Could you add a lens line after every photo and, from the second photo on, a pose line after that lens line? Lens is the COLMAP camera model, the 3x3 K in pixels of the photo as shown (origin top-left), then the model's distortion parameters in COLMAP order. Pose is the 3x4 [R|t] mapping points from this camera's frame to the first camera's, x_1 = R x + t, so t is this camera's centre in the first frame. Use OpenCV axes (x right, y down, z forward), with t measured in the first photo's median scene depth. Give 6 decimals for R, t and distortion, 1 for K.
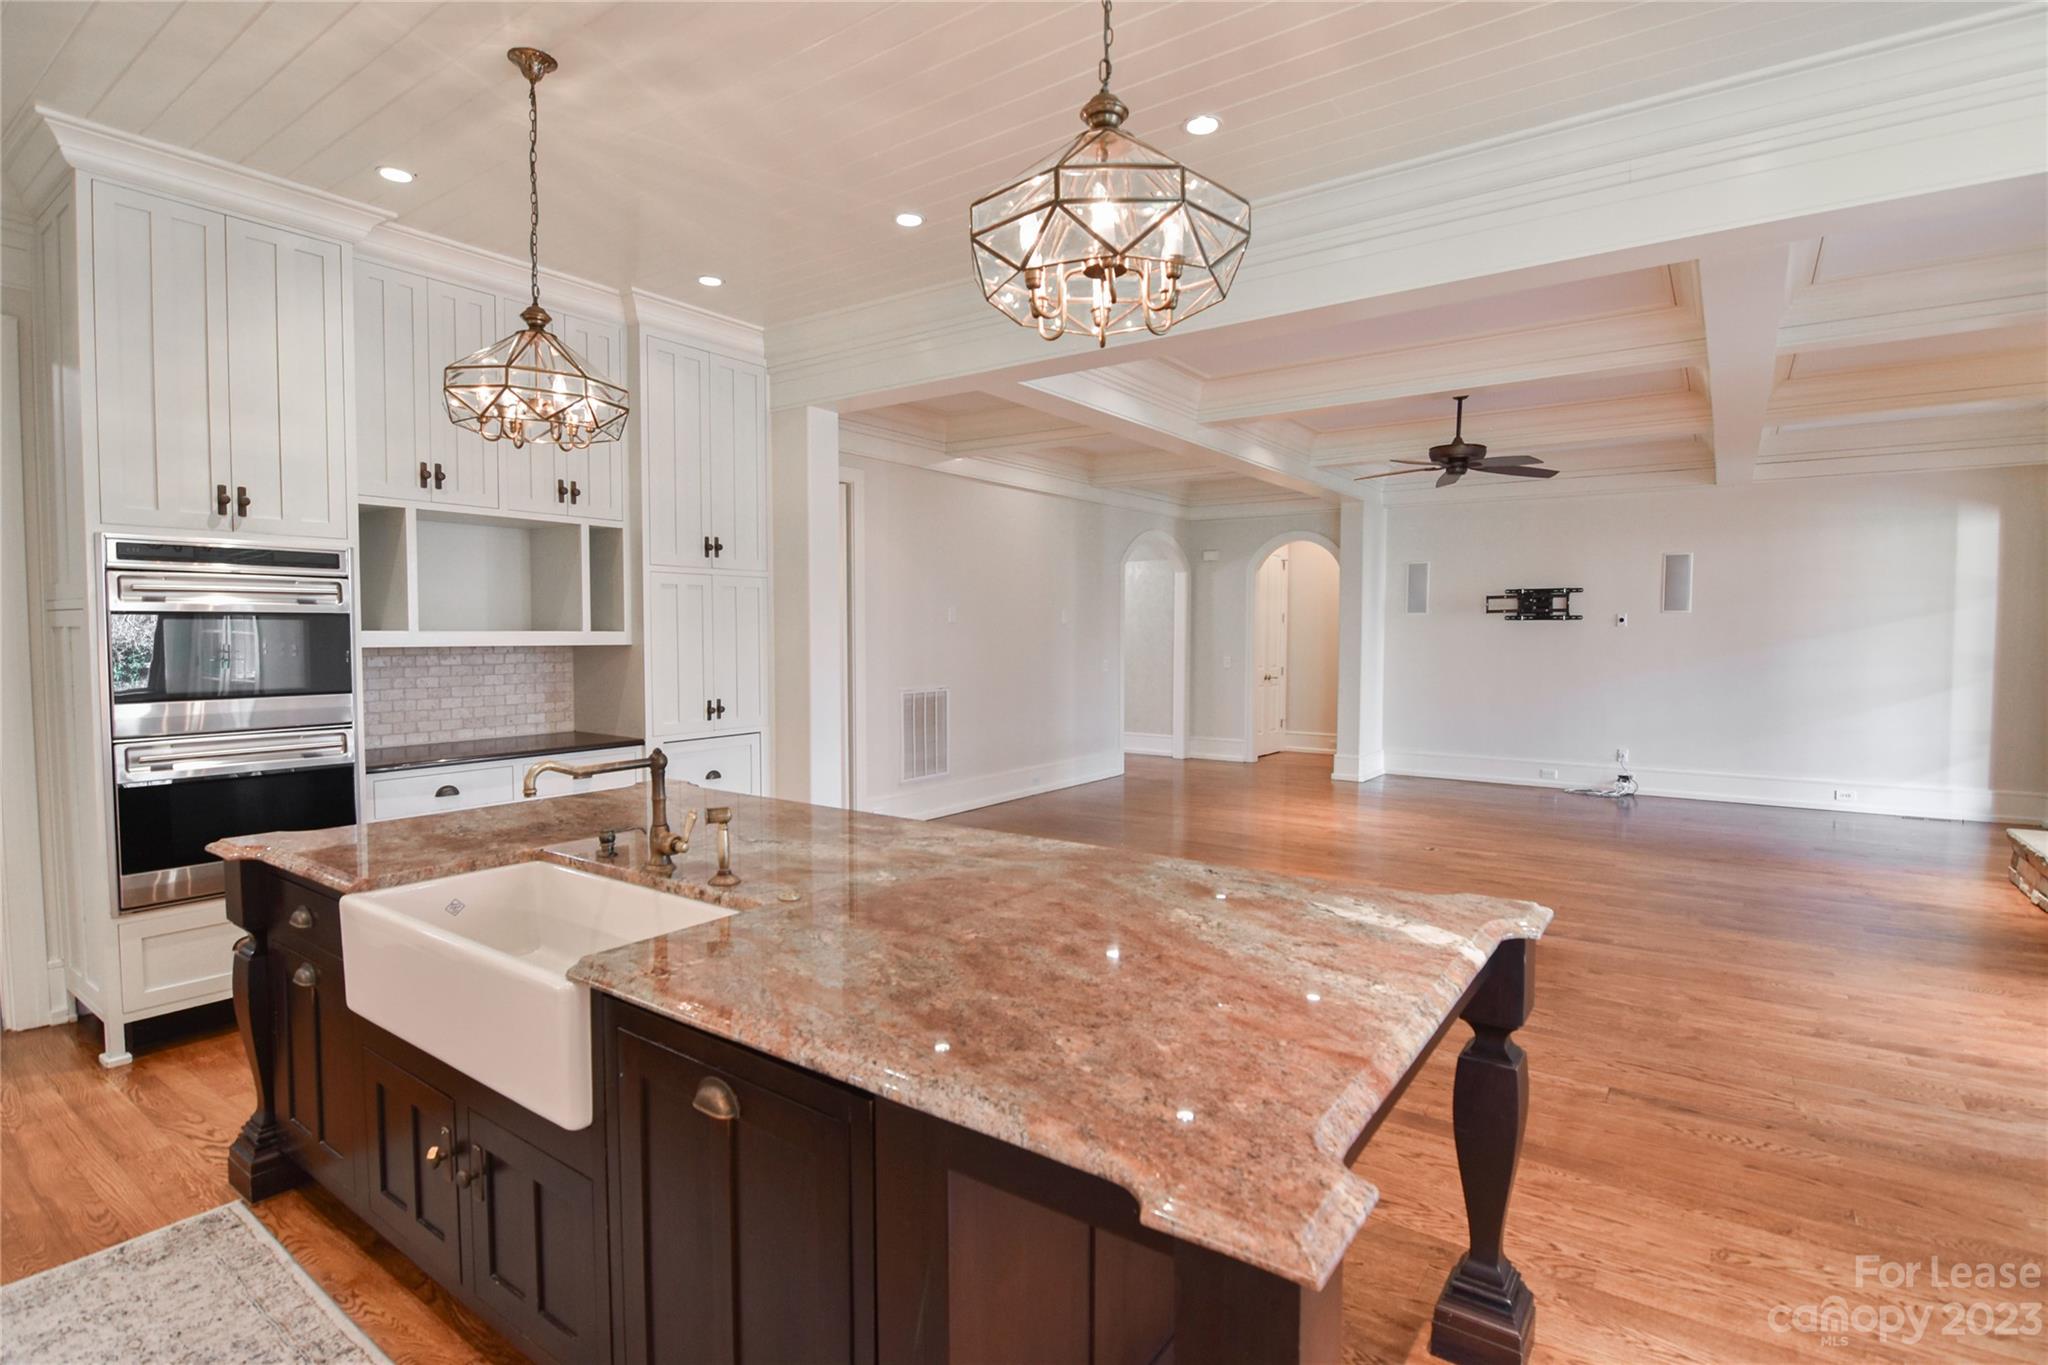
lens RADIAL K [[1000.5, 0, 1026.3], [0, 1000.5, 681.2], [0, 0, 1]] dist [-0.016072, -0.002048]
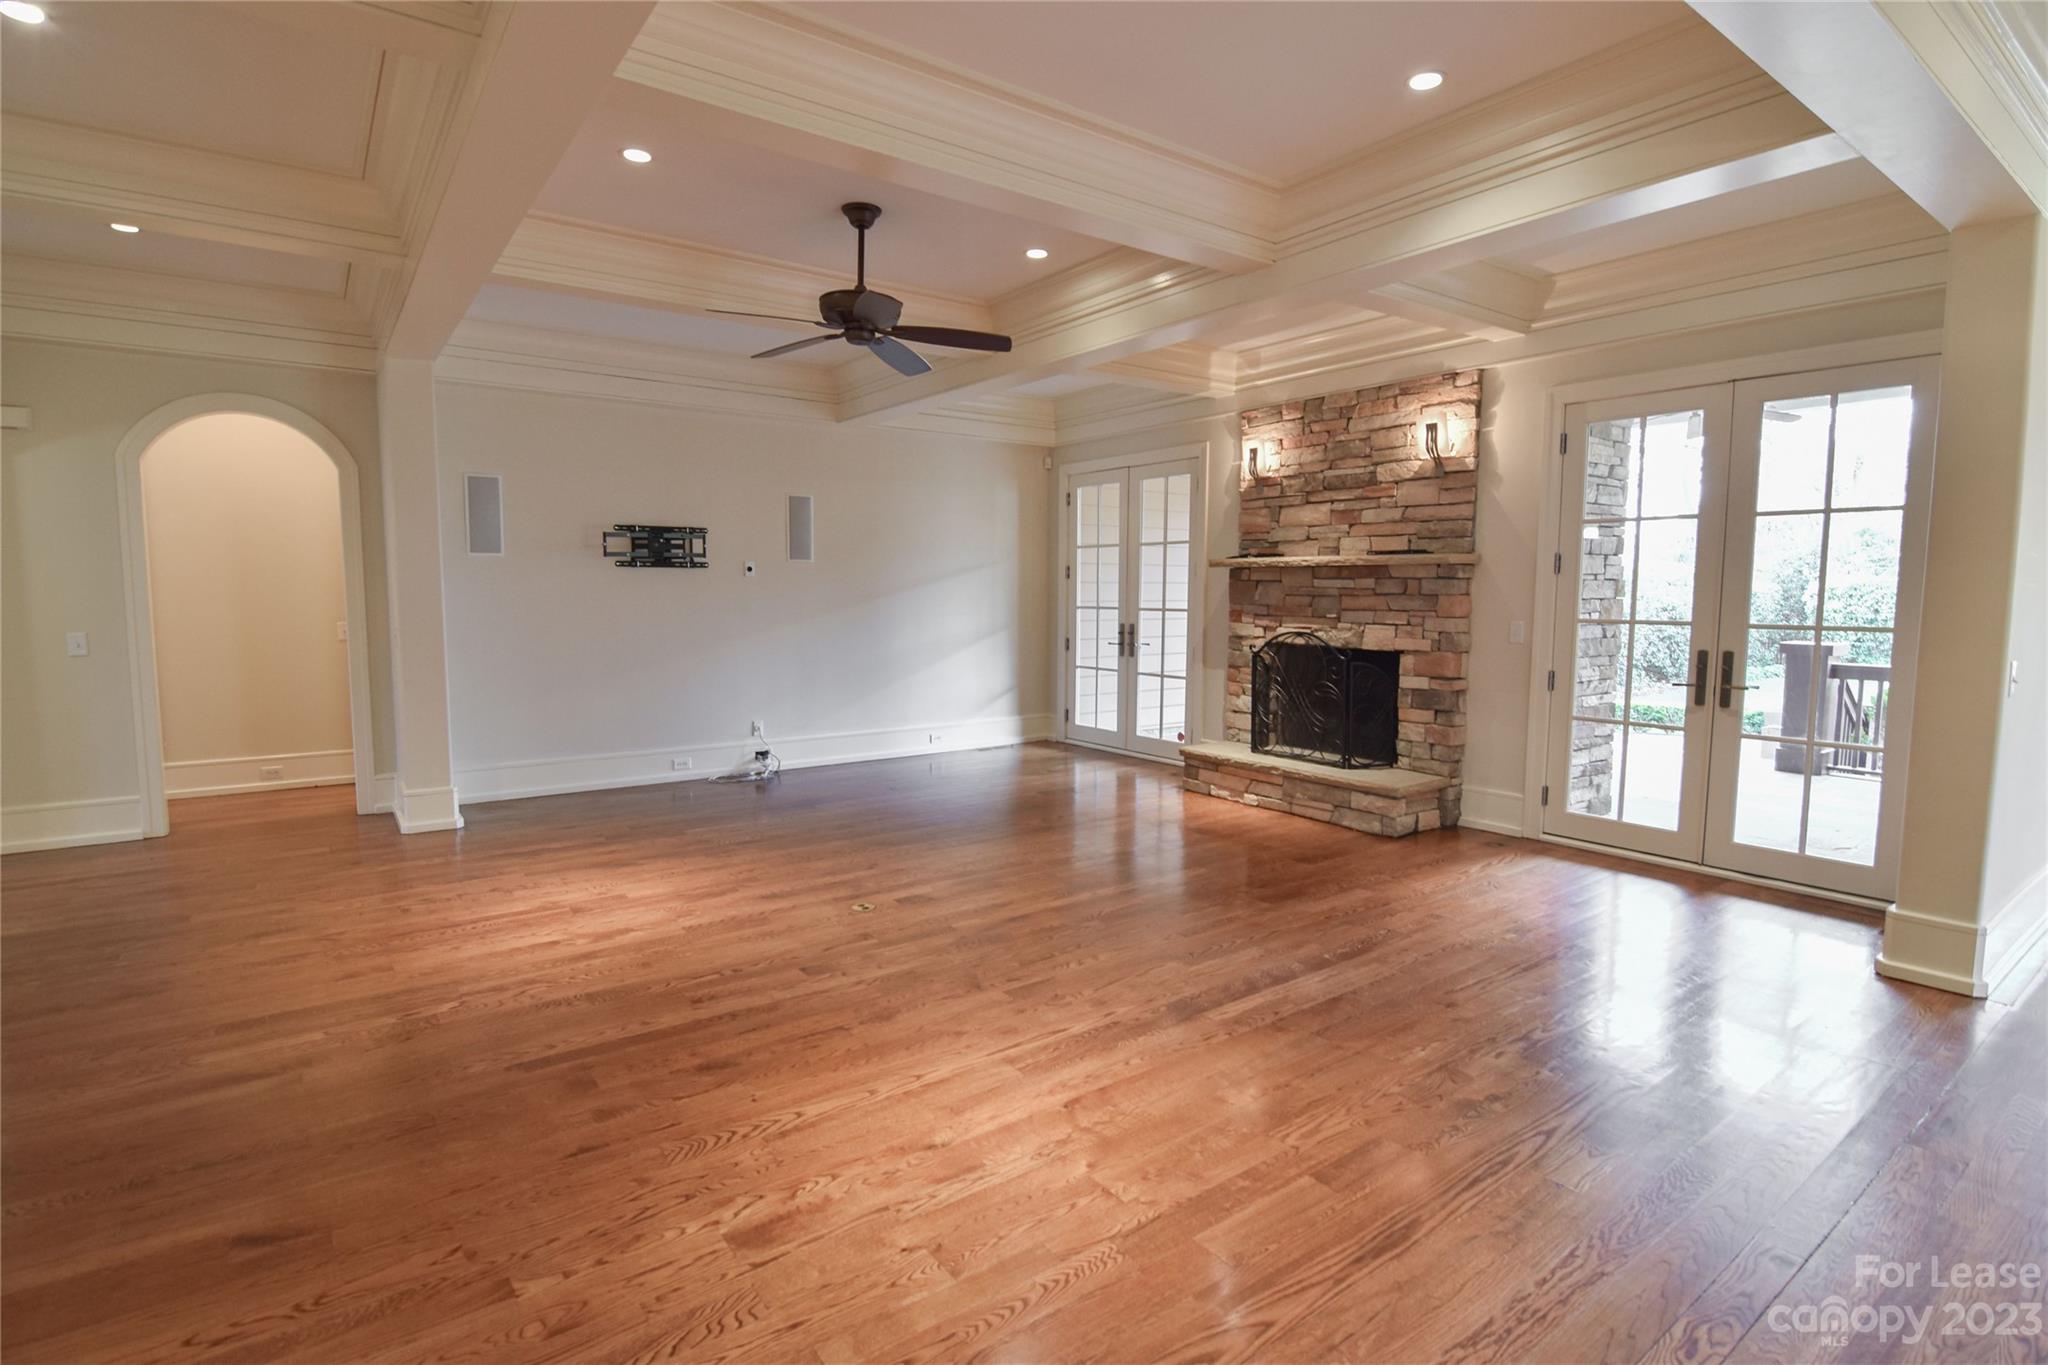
lens RADIAL K [[1000.5, 0, 1030.8], [0, 1000.5, 671.4], [0, 0, 1]] dist [-0.016072, -0.002048]
pose [[0.311175, -0.085545, 0.946495, -0.177104], [0.046099, 0.996127, 0.074875, -0.035784], [-0.949234, 0.020334, 0.313914, 0.655639]]
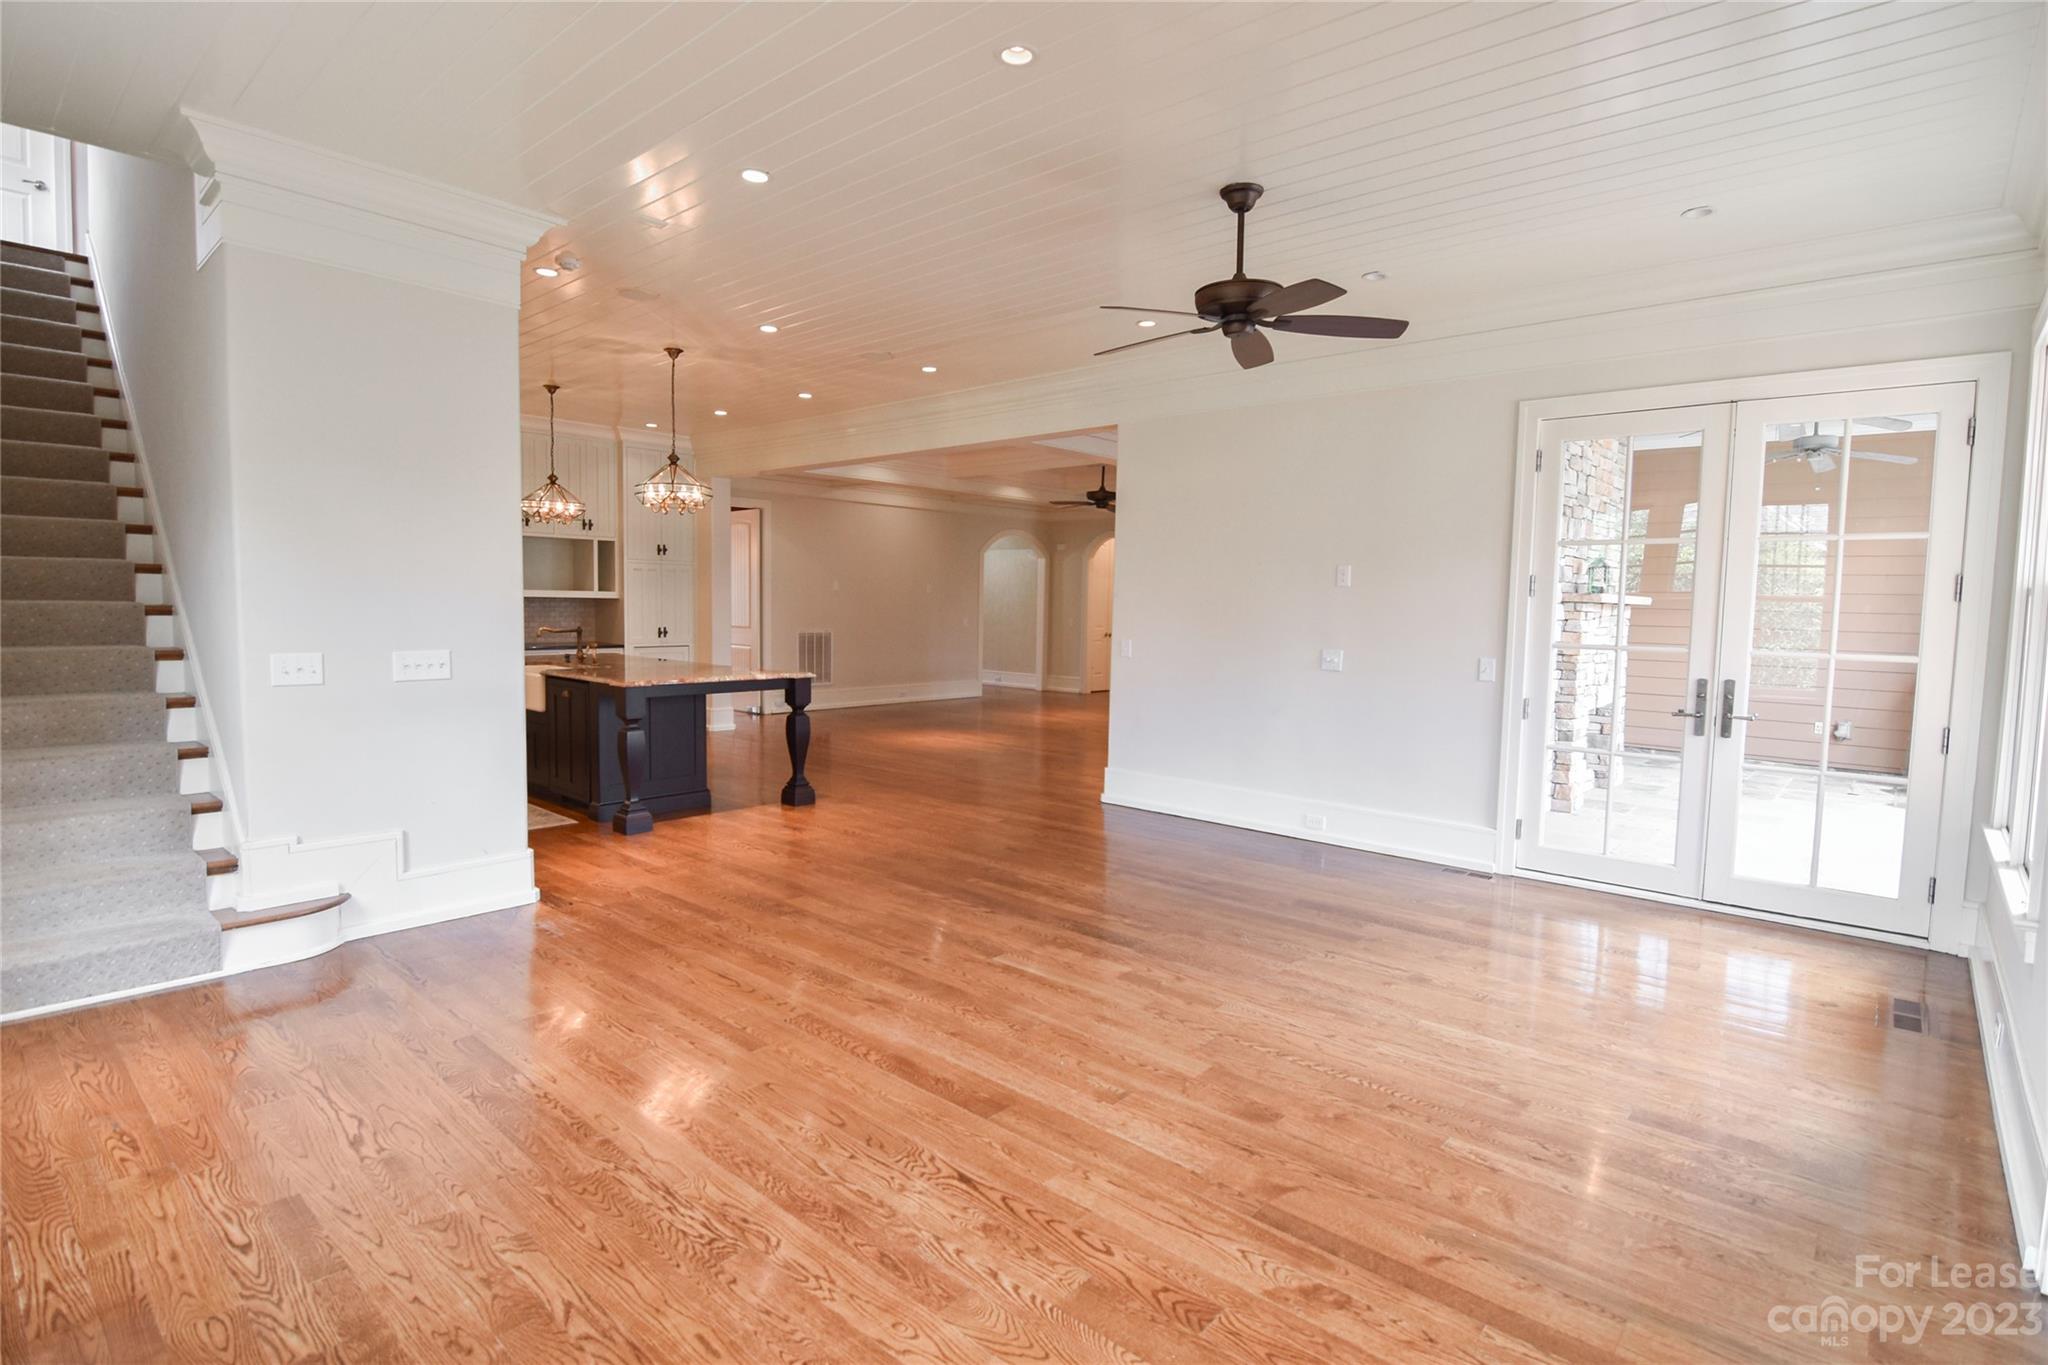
lens RADIAL K [[1000.5, 0, 1028.9], [0, 1000.5, 695.3], [0, 0, 1]] dist [-0.016072, -0.002048]
pose [[0.995452, 0.029608, -0.090552, 0.479015], [-0.025572, 0.998641, 0.045412, 0.035709], [0.091773, -0.042890, 0.994856, -0.732050]]
